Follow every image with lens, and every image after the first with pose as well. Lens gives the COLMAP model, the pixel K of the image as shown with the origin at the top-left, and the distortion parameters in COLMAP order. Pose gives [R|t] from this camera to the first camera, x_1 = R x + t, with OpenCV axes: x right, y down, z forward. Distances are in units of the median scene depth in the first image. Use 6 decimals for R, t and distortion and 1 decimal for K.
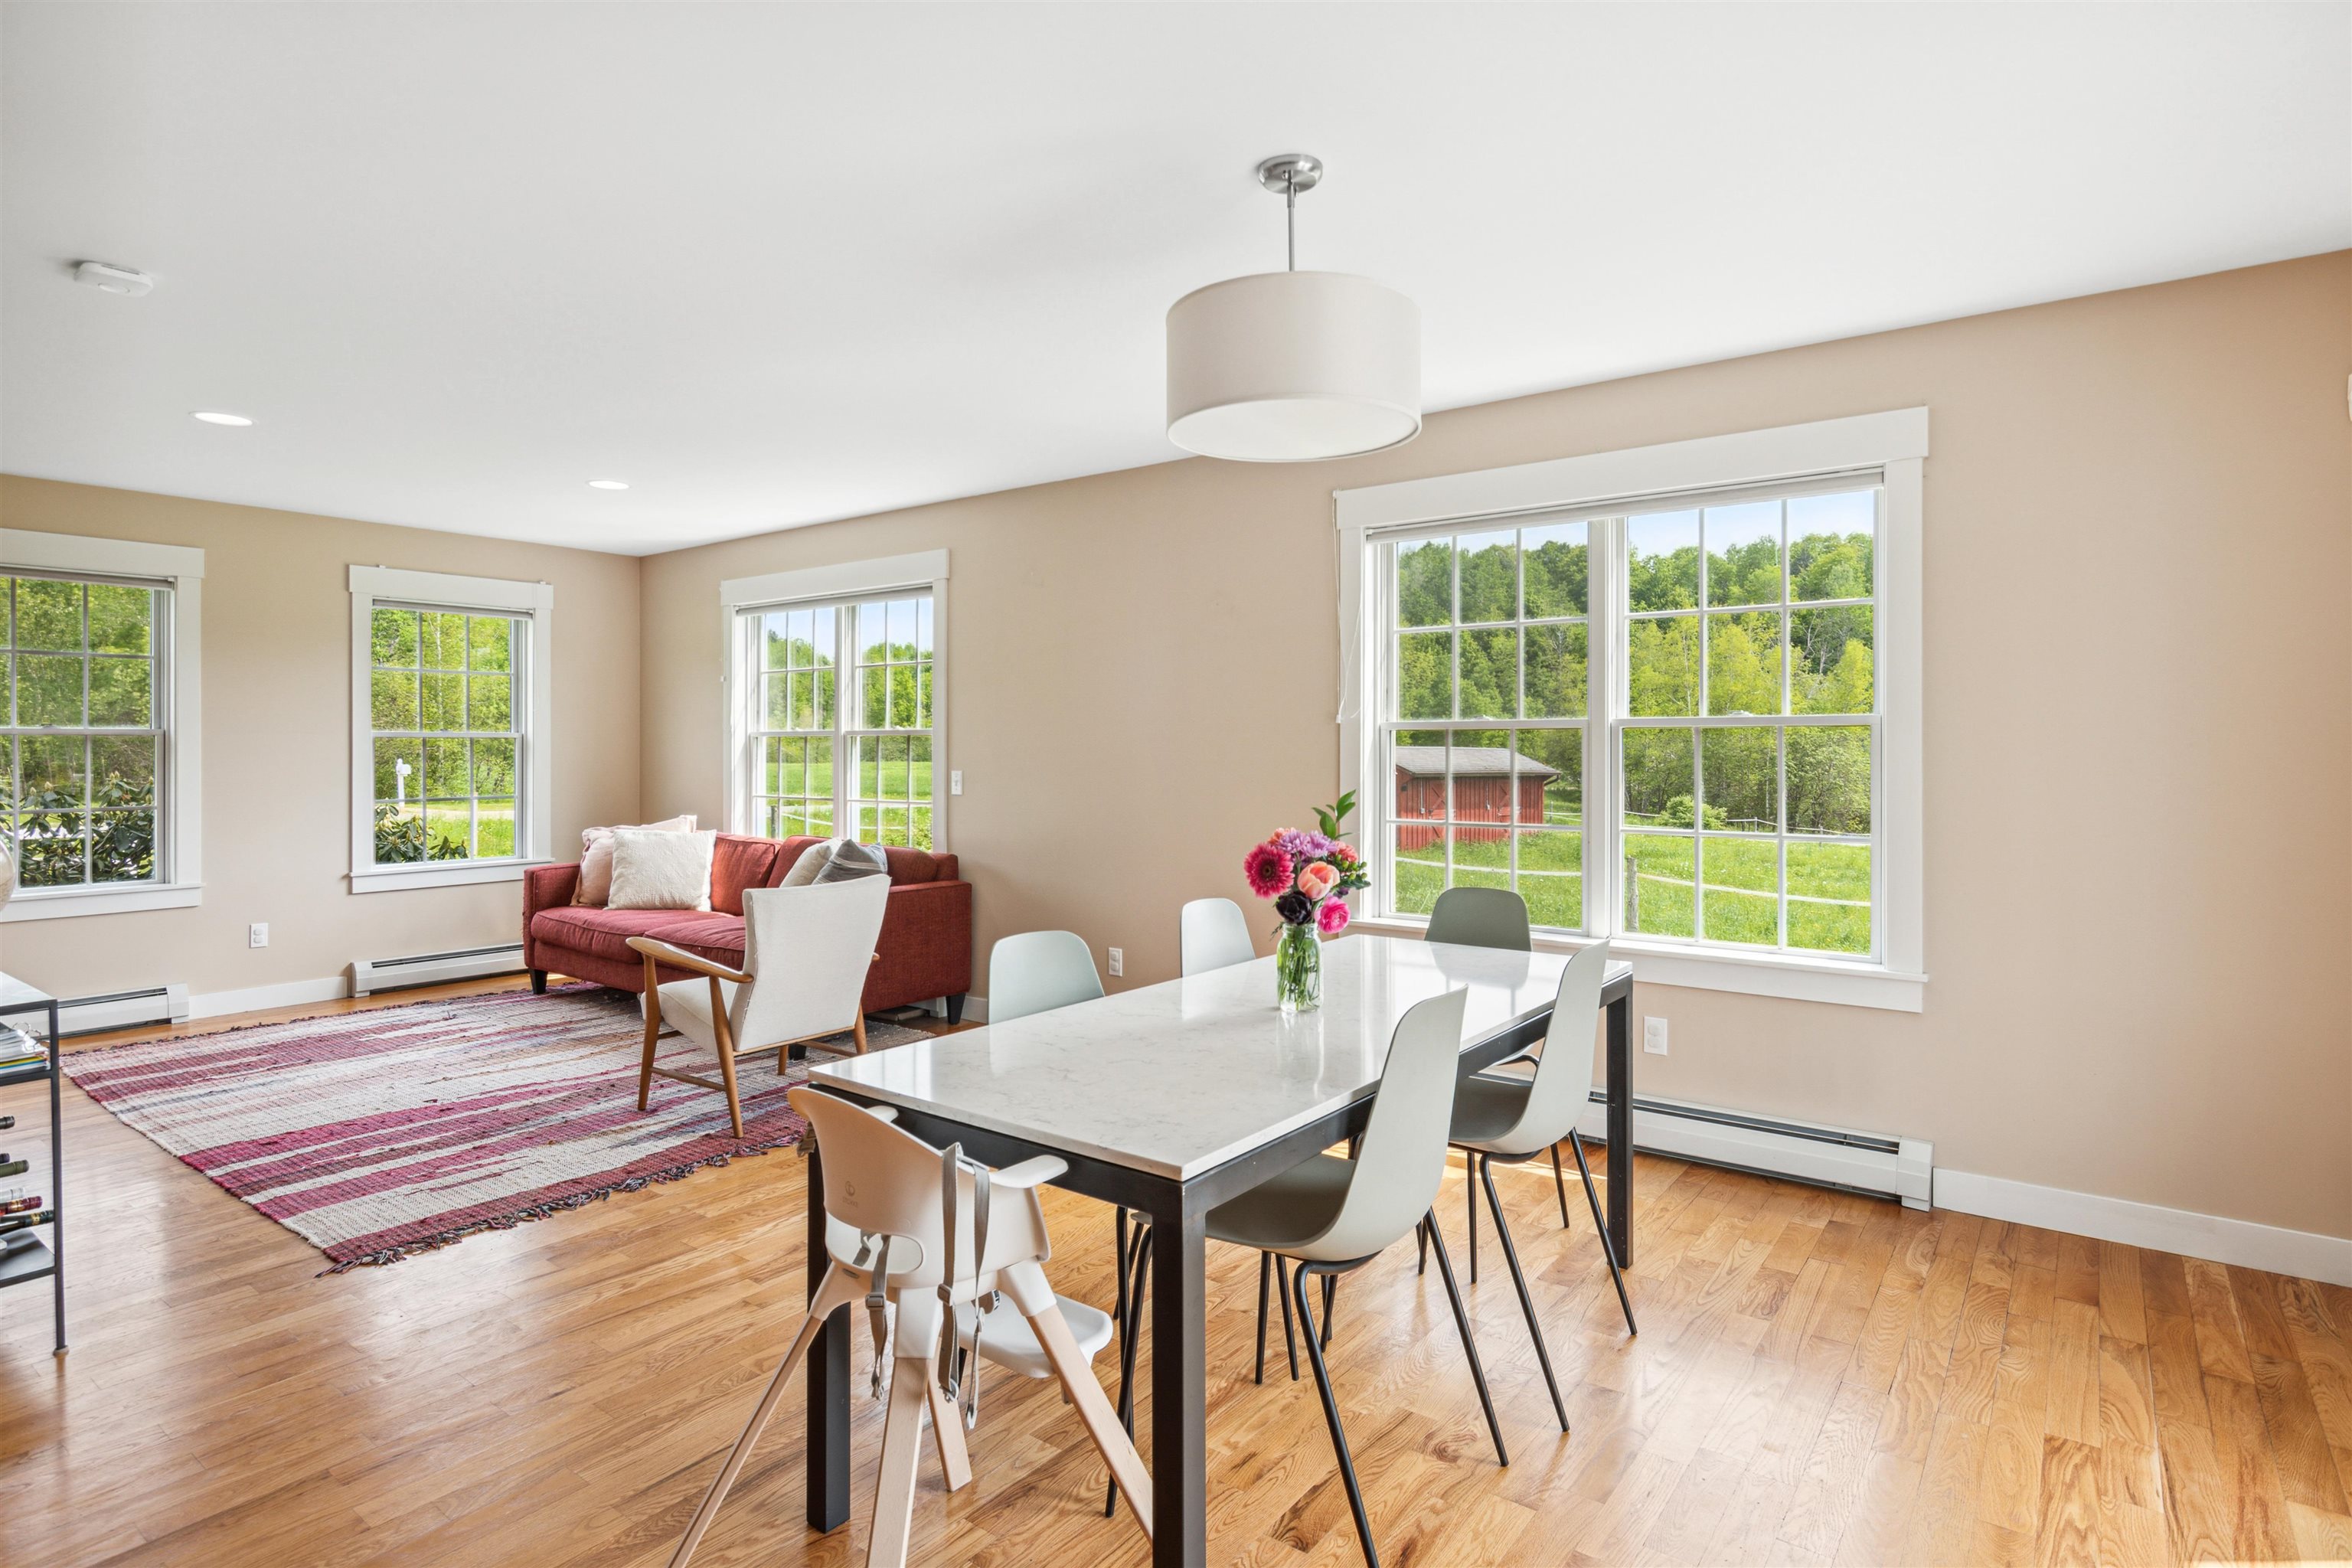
lens RADIAL K [[1188.5, 0, 1186.6], [0, 1188.5, 752.7], [0, 0, 1]] dist [-0.002008, -0.000783]
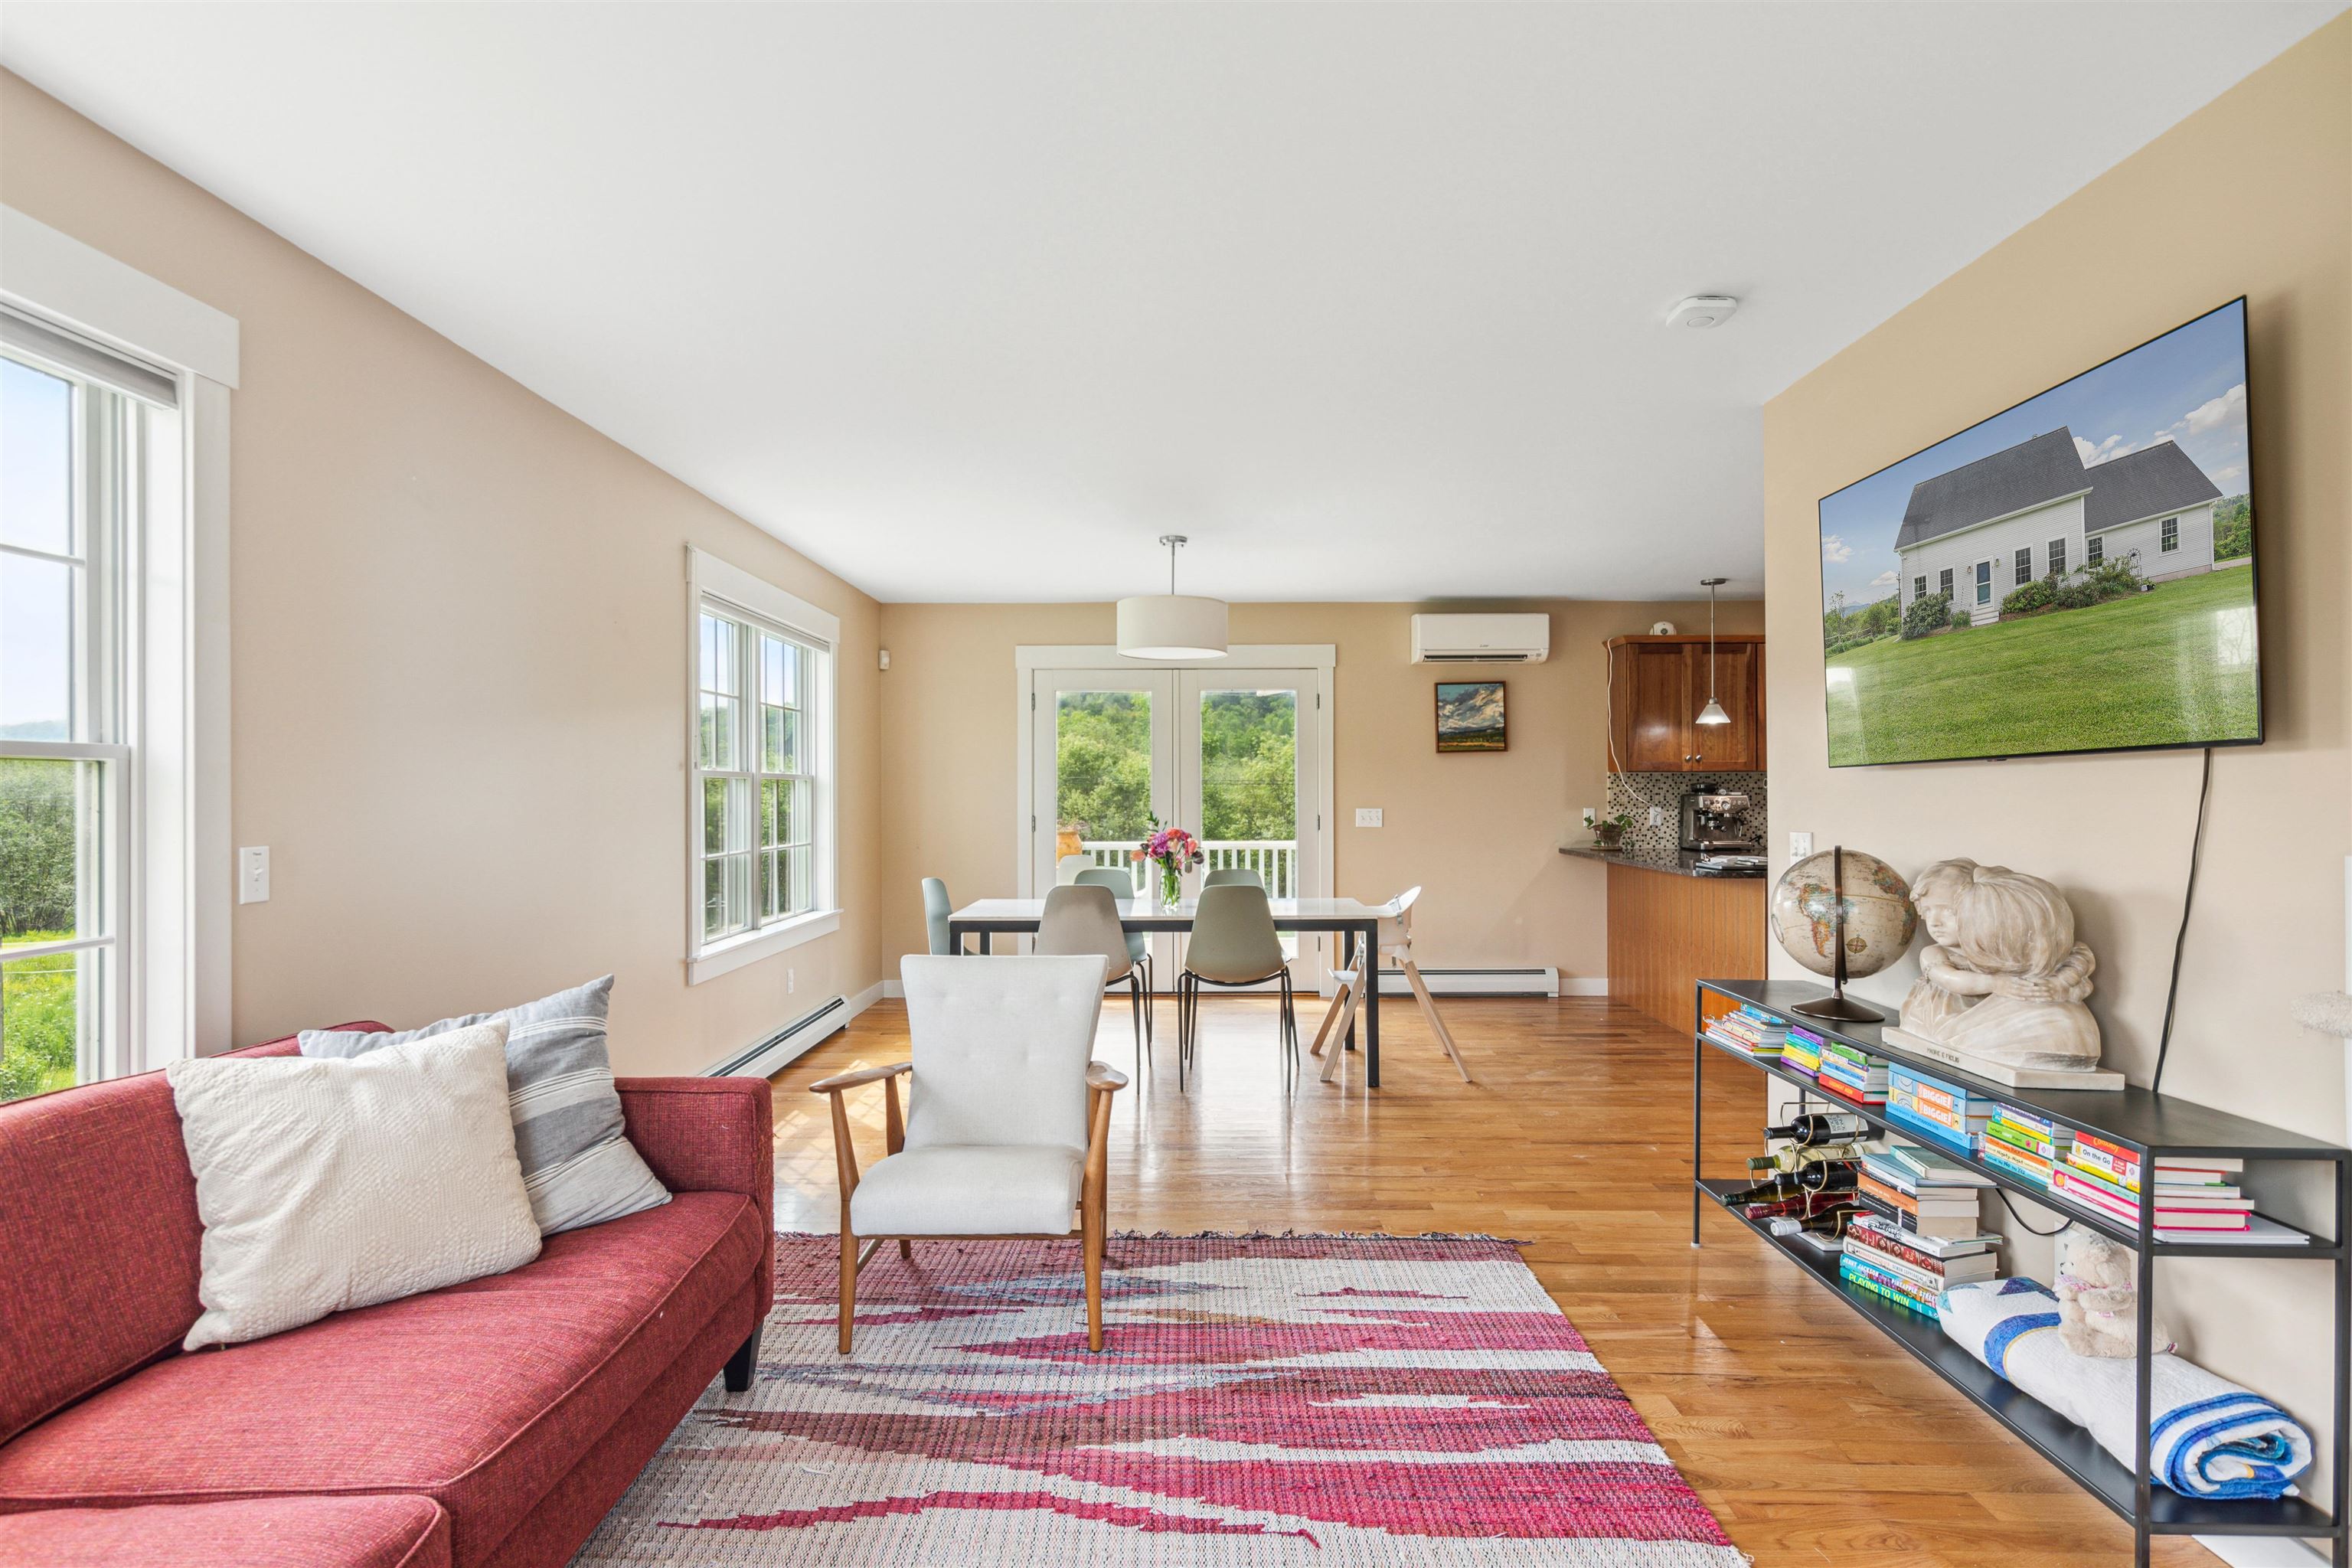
lens RADIAL K [[1133.8, 0, 1142.9], [0, 1133.8, 786.3], [0, 0, 1]] dist [-0.001216, 0.000405]
pose [[-0.558697, 0.001671, 0.829370, -1.043907], [0.000485, 0.999998, -0.001687, -0.009208], [-0.829372, -0.000540, -0.558697, 1.399026]]
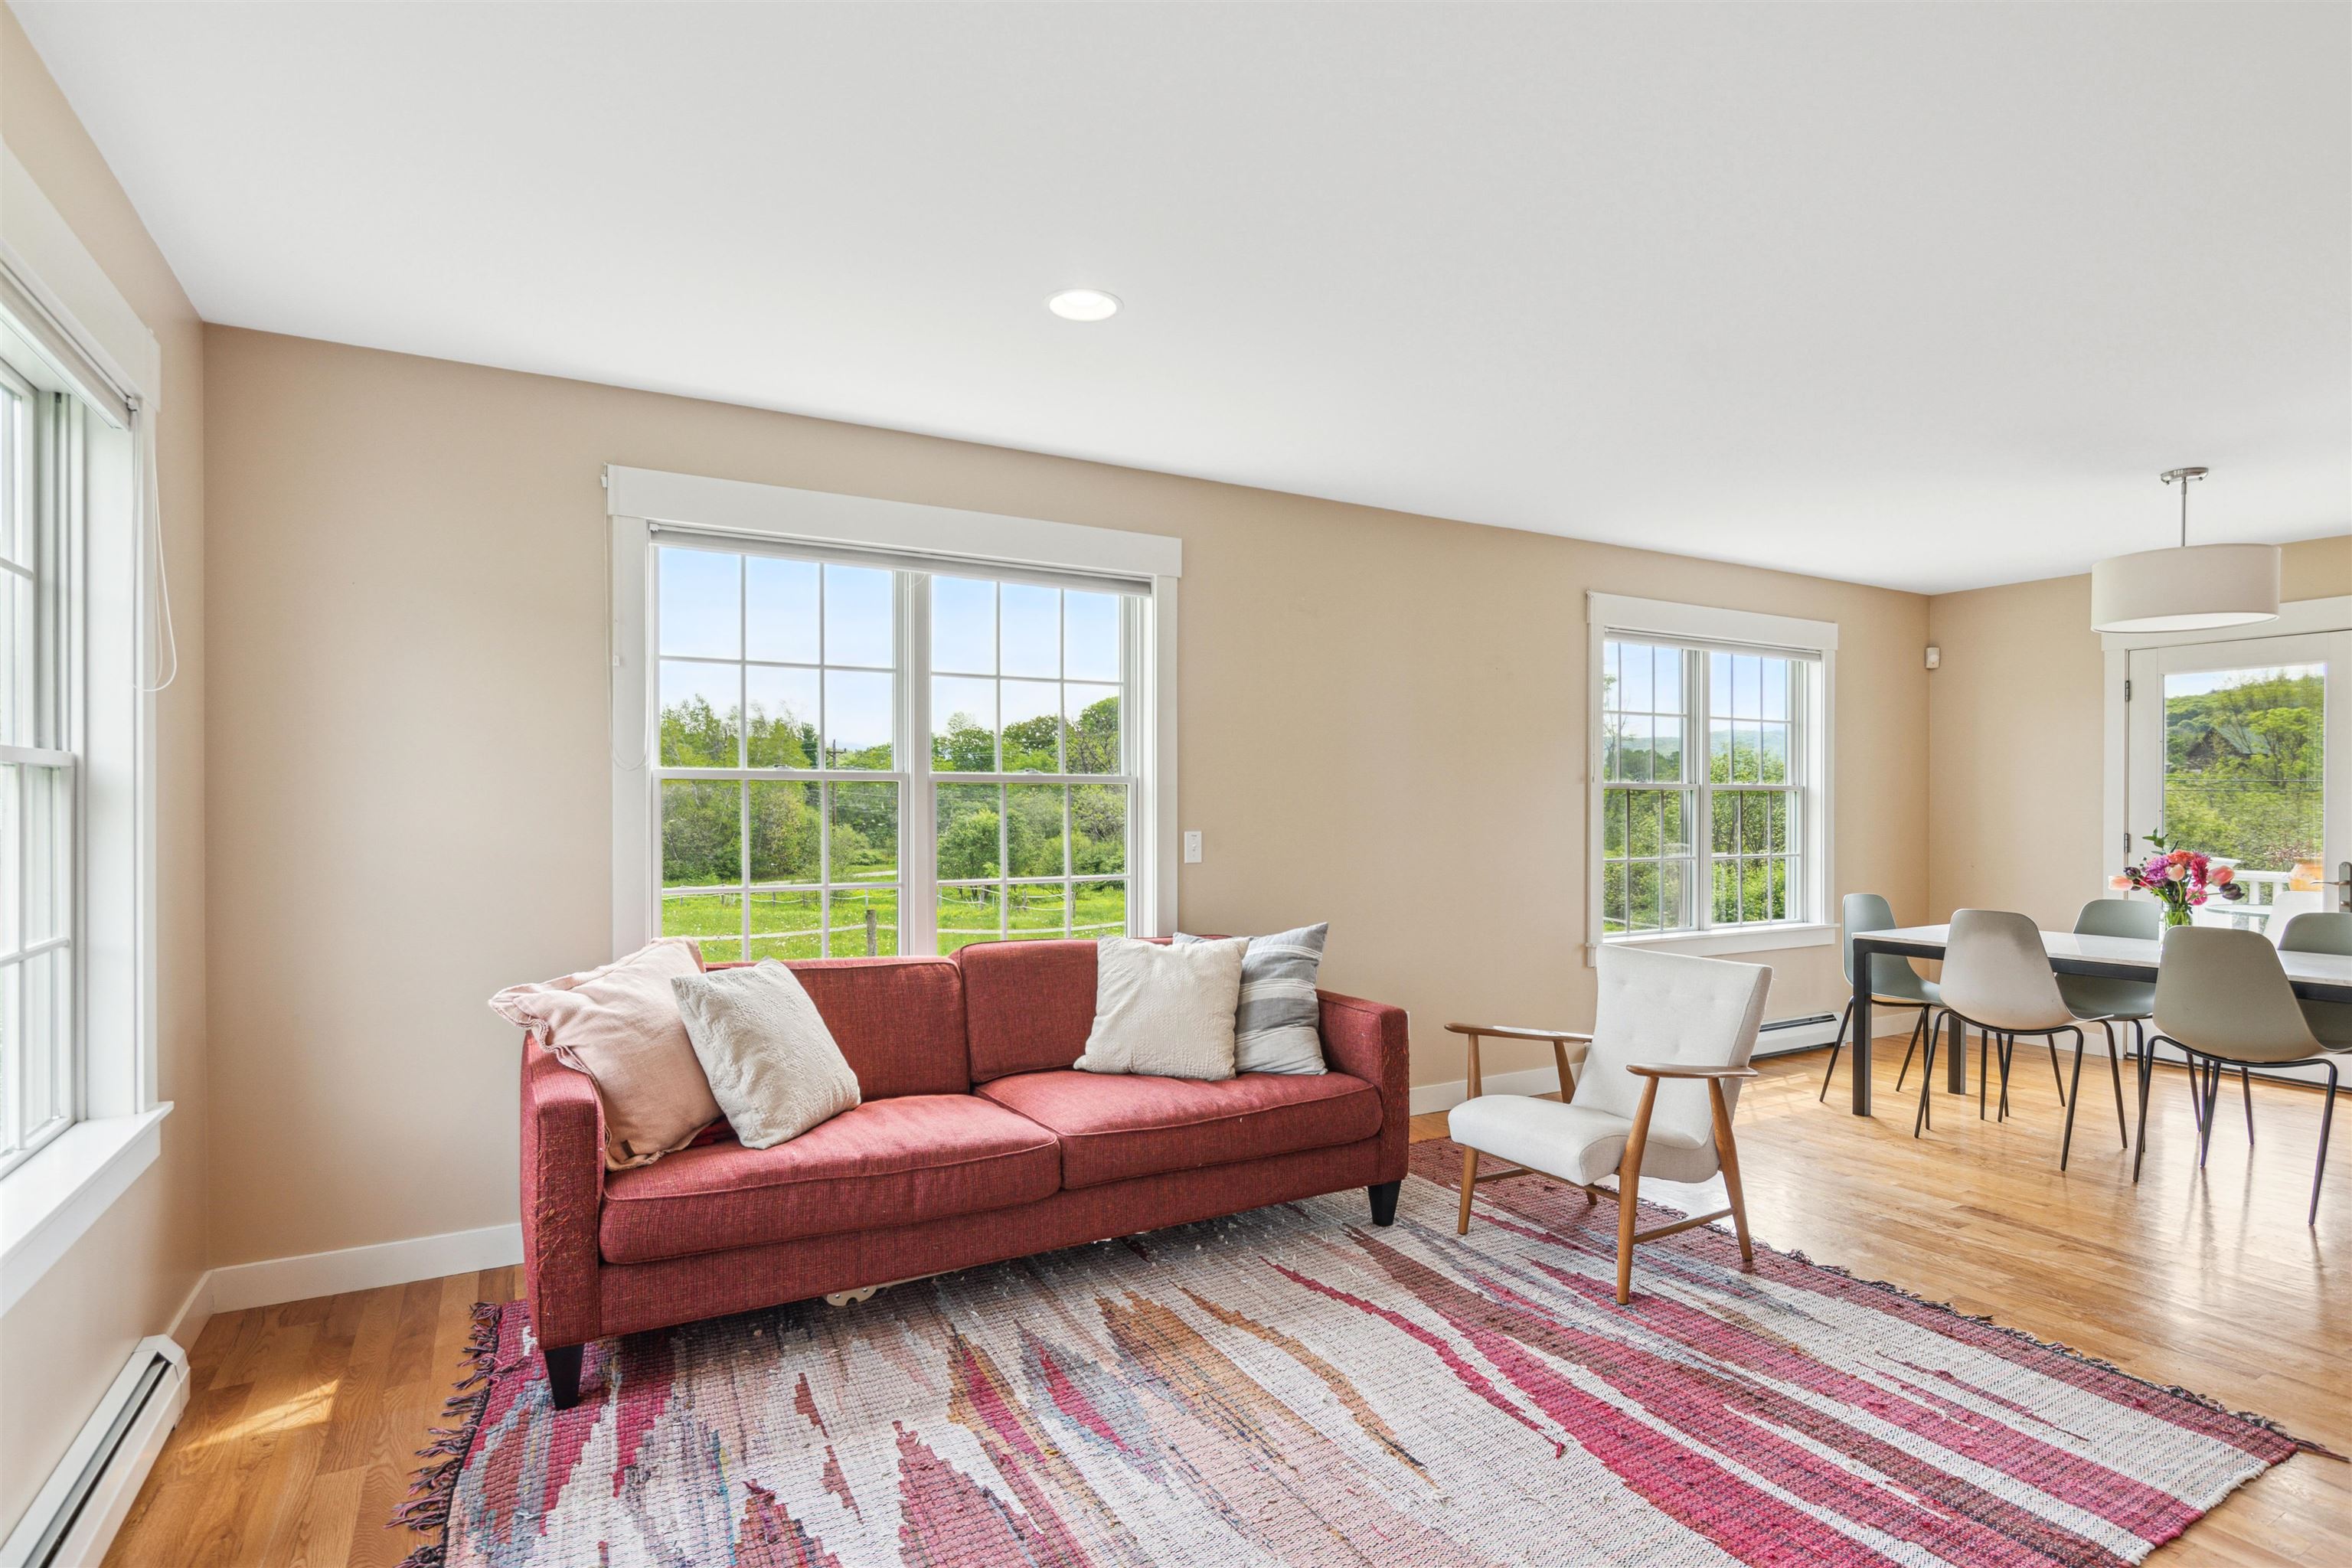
lens RADIAL K [[1152.7, 0, 1216.8], [0, 1152.7, 806.4], [0, 0, 1]] dist [0.000141, 0.000322]
pose [[0.407661, -0.004036, 0.913124, -1.265844], [0.000470, 0.999991, 0.004210, -0.006519], [-0.913133, -0.001287, 0.407660, 0.990574]]
